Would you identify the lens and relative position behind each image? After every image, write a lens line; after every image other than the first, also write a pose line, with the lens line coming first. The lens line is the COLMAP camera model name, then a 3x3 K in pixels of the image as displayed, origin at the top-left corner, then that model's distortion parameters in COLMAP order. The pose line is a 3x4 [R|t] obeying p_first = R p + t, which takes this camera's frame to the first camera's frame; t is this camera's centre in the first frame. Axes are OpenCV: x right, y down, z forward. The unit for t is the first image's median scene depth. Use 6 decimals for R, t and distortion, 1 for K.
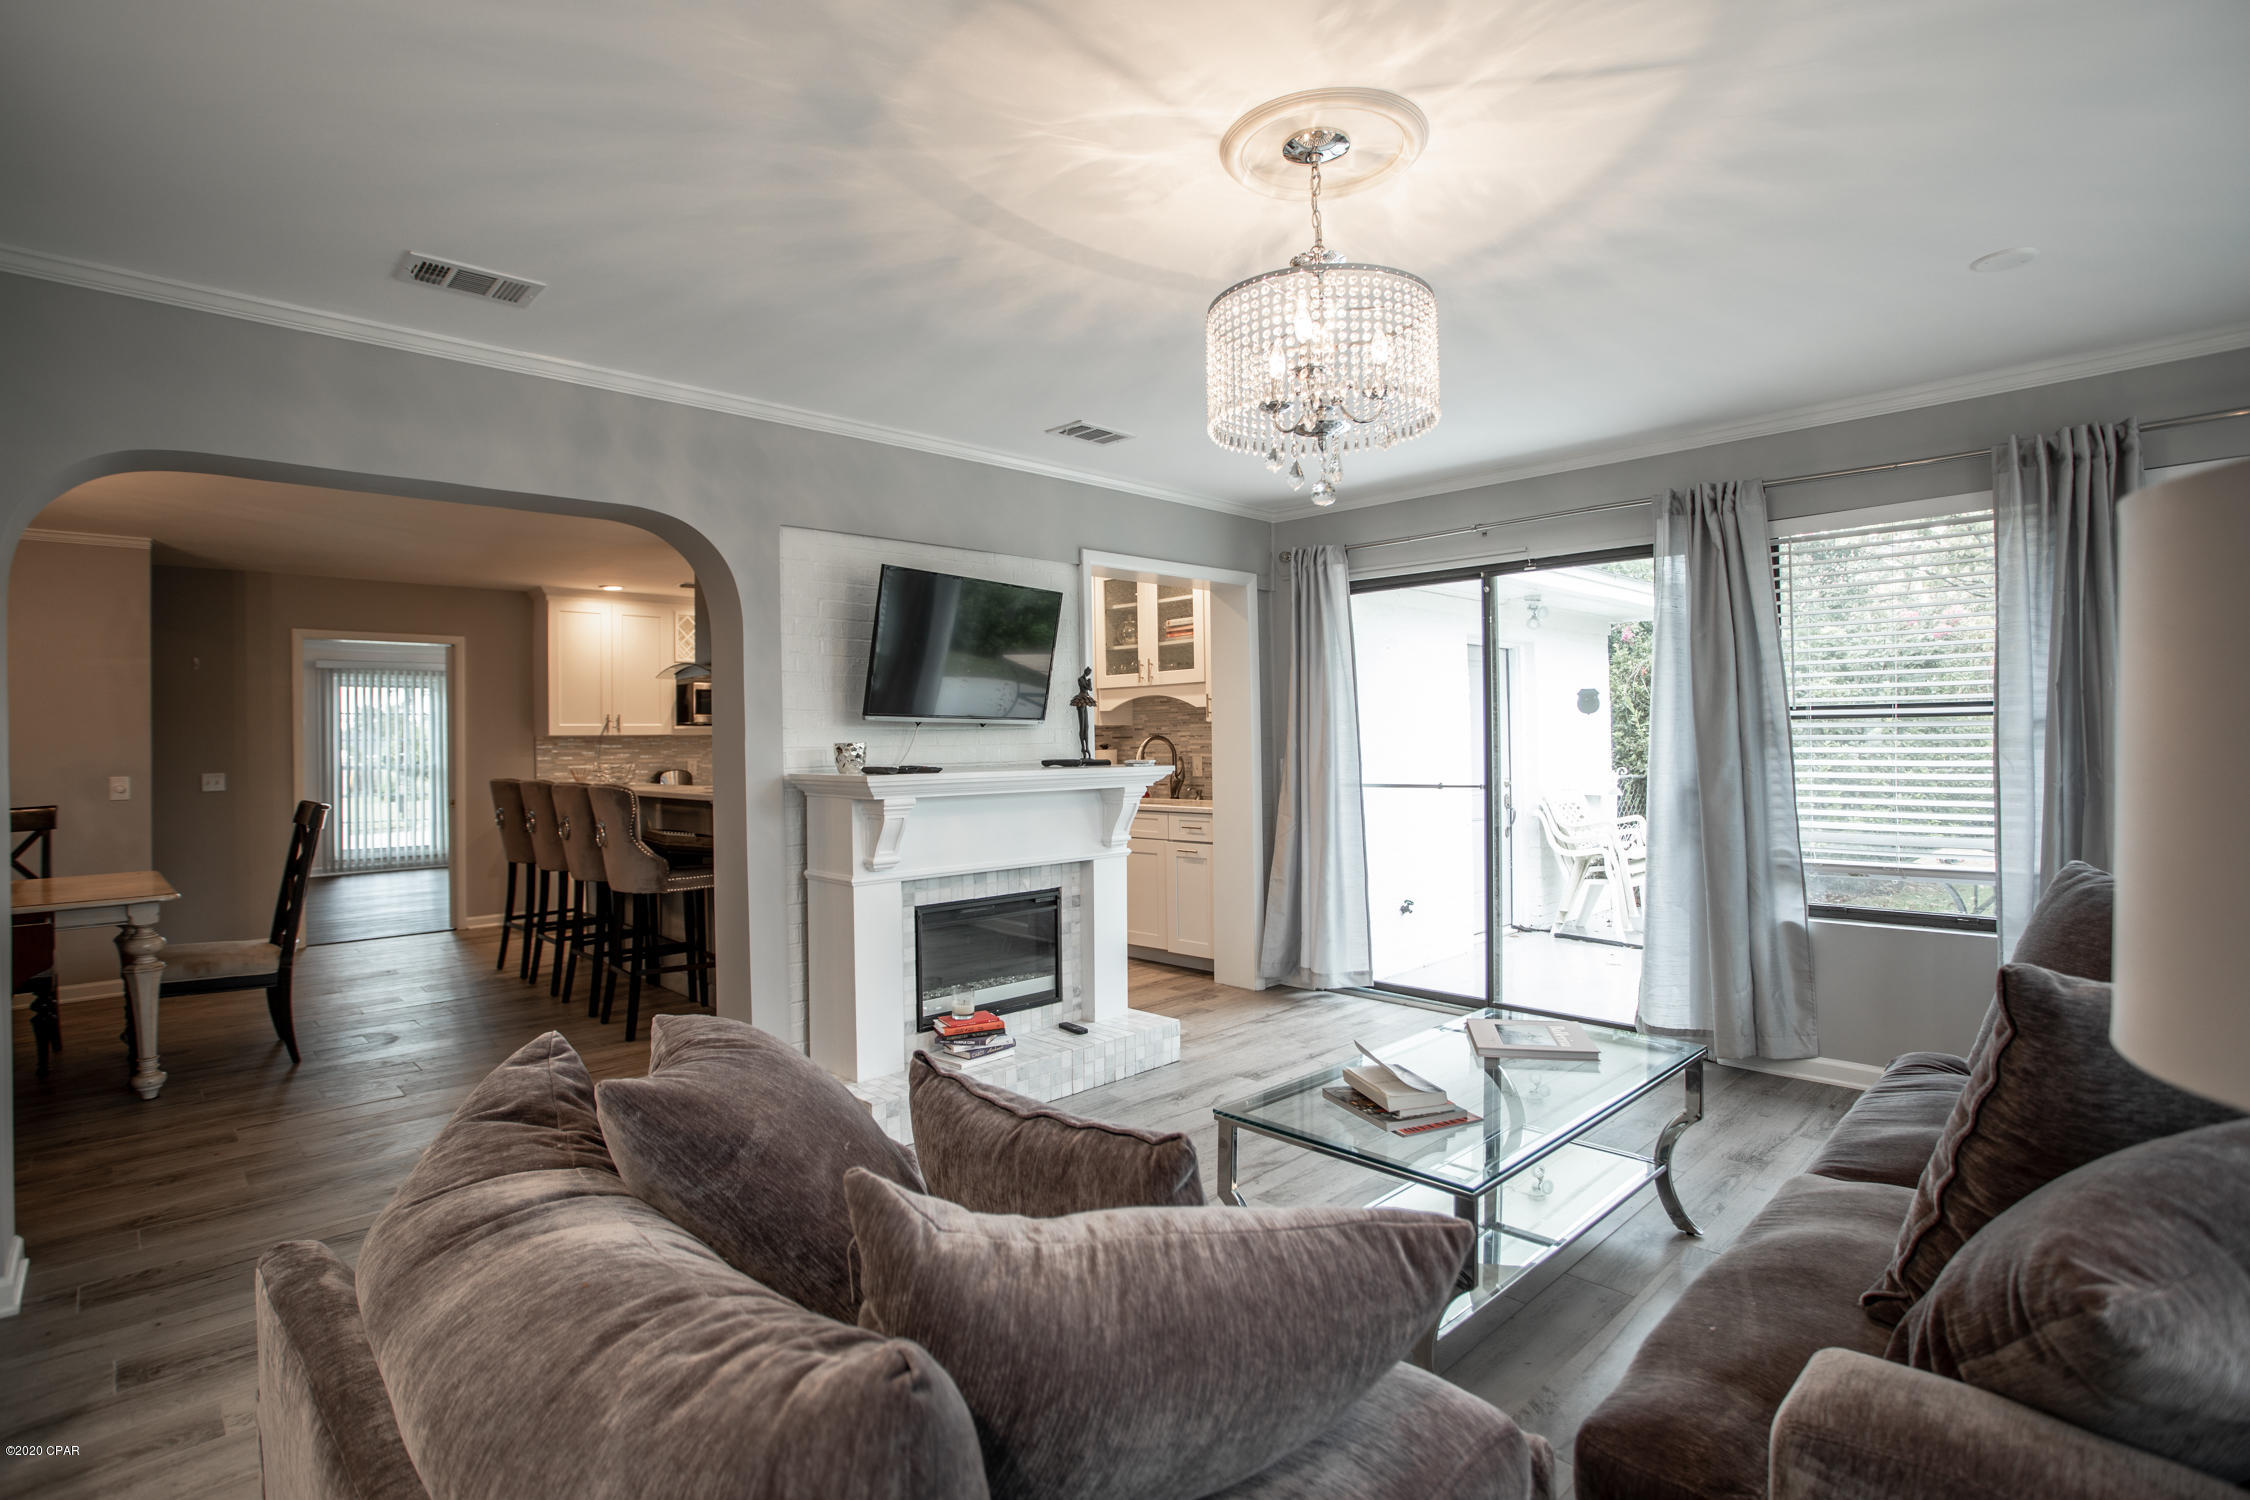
lens RADIAL K [[1128.2, 0, 1125.0], [0, 1128.2, 750.0], [0, 0, 1]] dist [-0.046474, -0.000057]
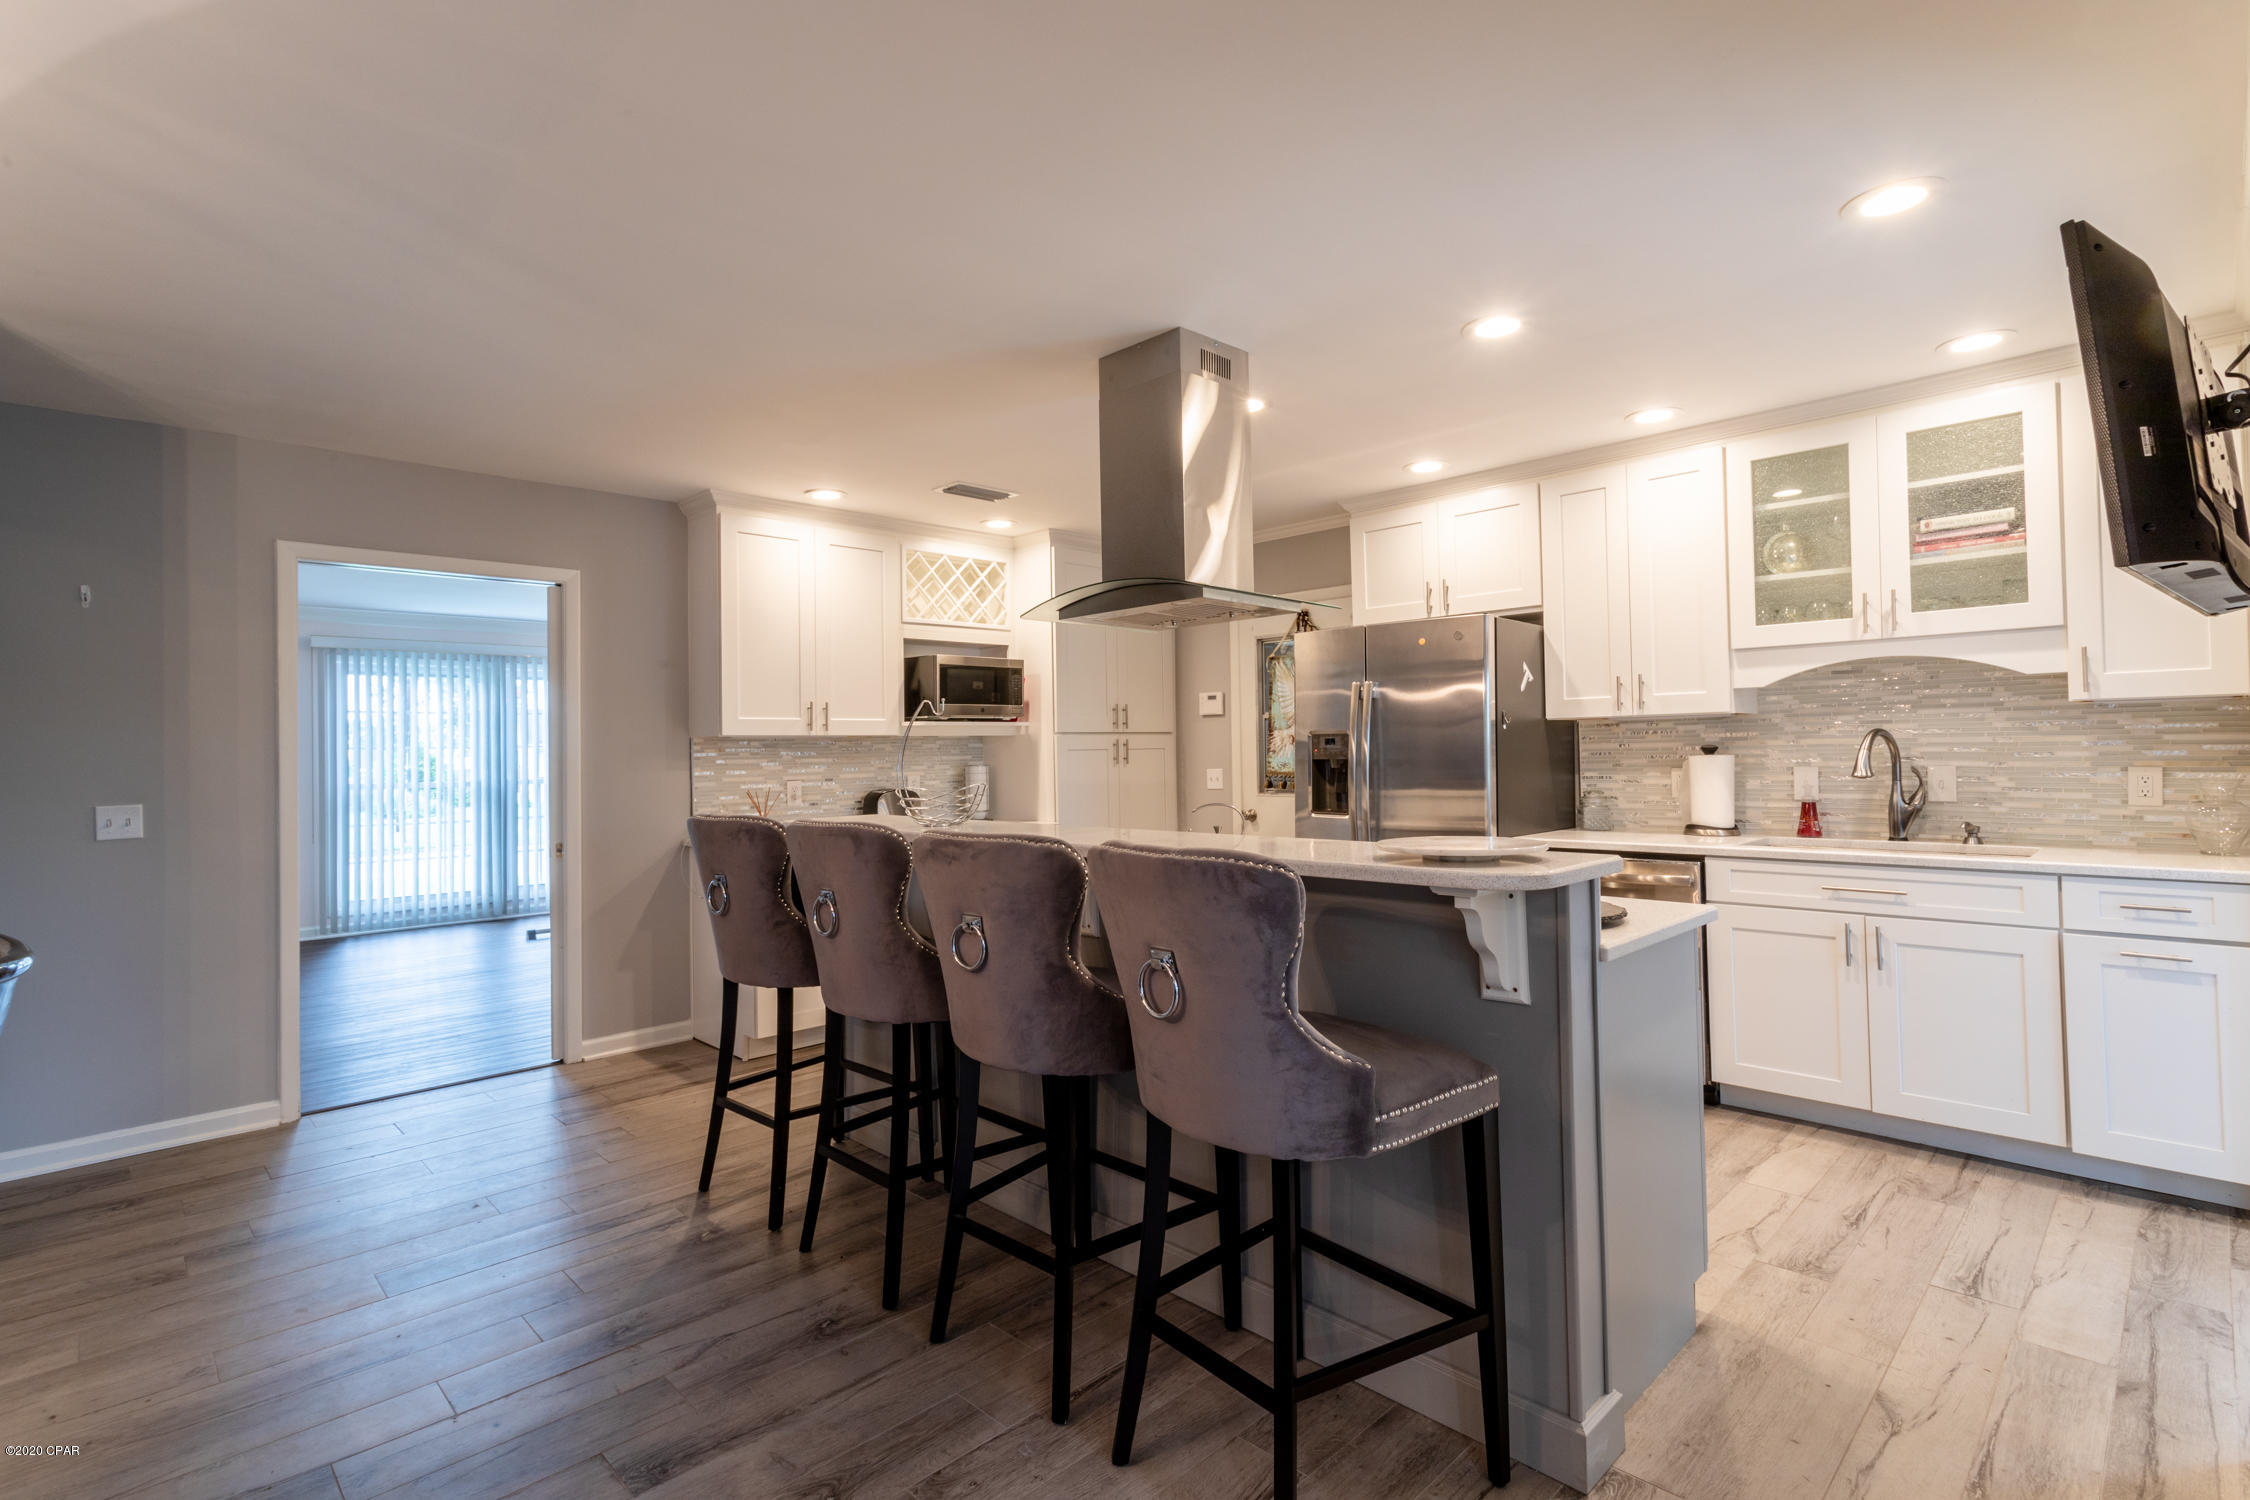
lens RADIAL K [[1088.4, 0, 1116.0], [0, 1088.4, 740.2], [0, 0, 1]] dist [-0.004879, -0.000045]
pose [[0.999940, -0.002876, 0.010579, -0.308584], [0.003069, 0.999830, -0.018205, 0.000653], [-0.010525, 0.018236, 0.999778, 0.405757]]
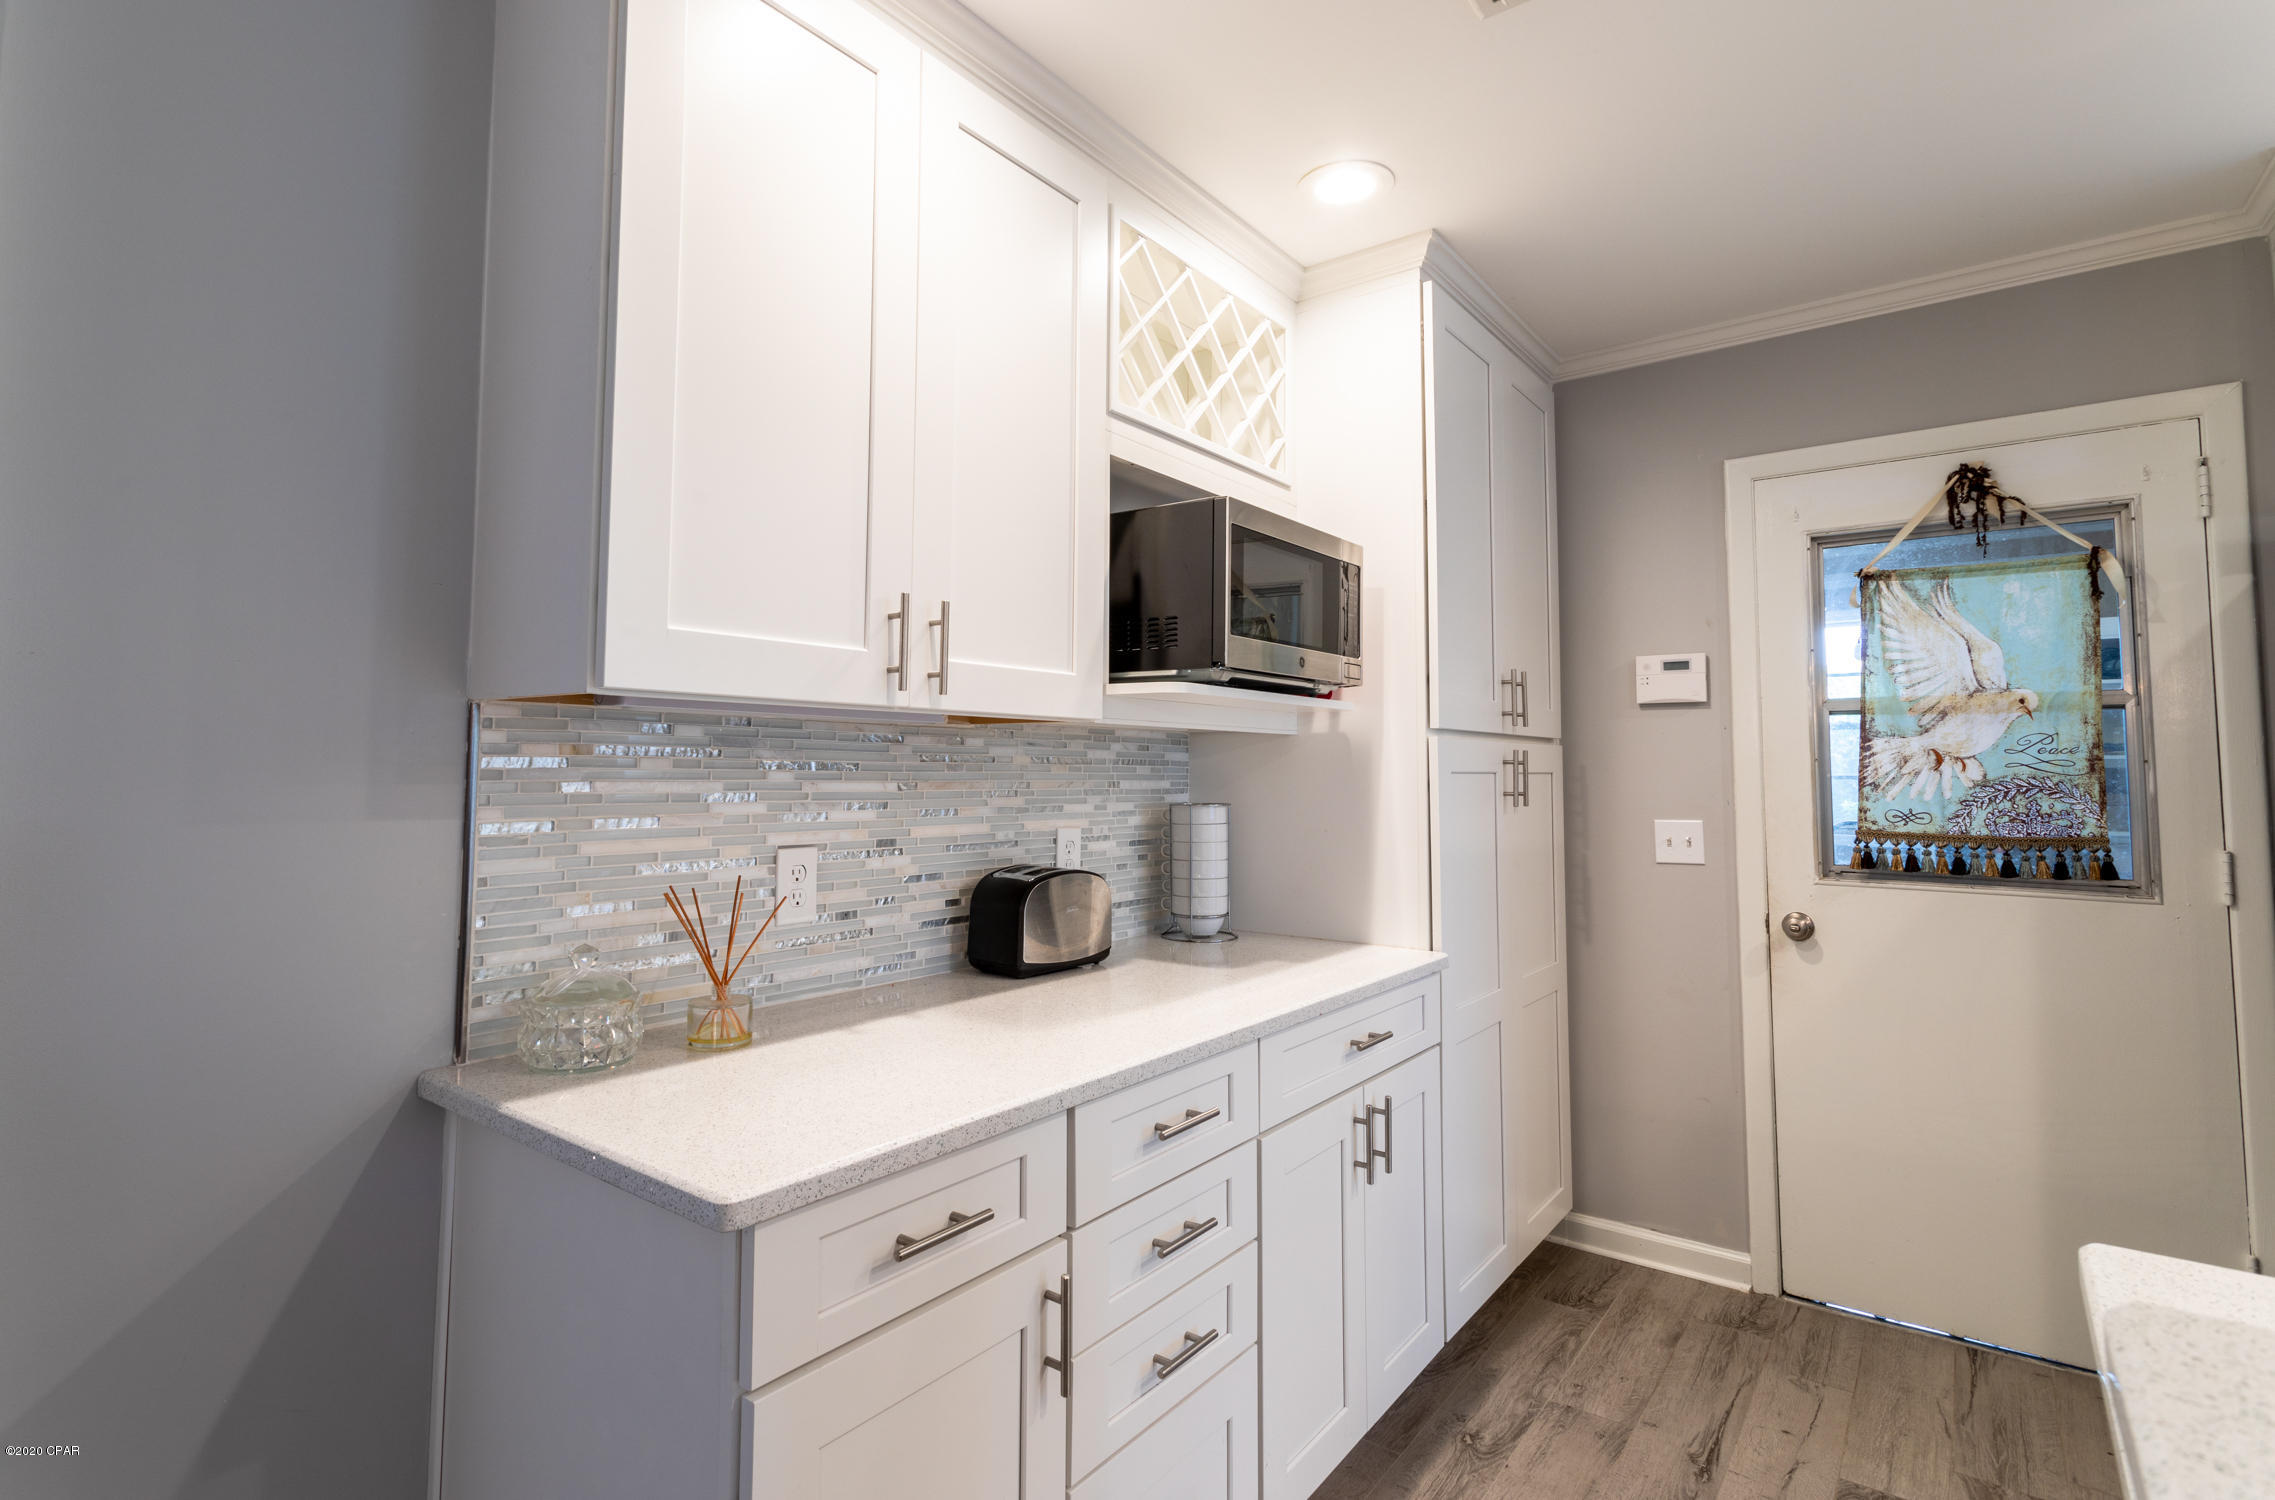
lens RADIAL K [[1125.4, 0, 1099.4], [0, 1125.4, 707.1], [0, 0, 1]] dist [-0.002572, -0.000167]
pose [[0.989541, 0.026036, 0.141884, -0.469721], [-0.016235, 0.997429, -0.069804, -0.000826], [-0.143337, 0.066771, 0.987419, 0.833879]]
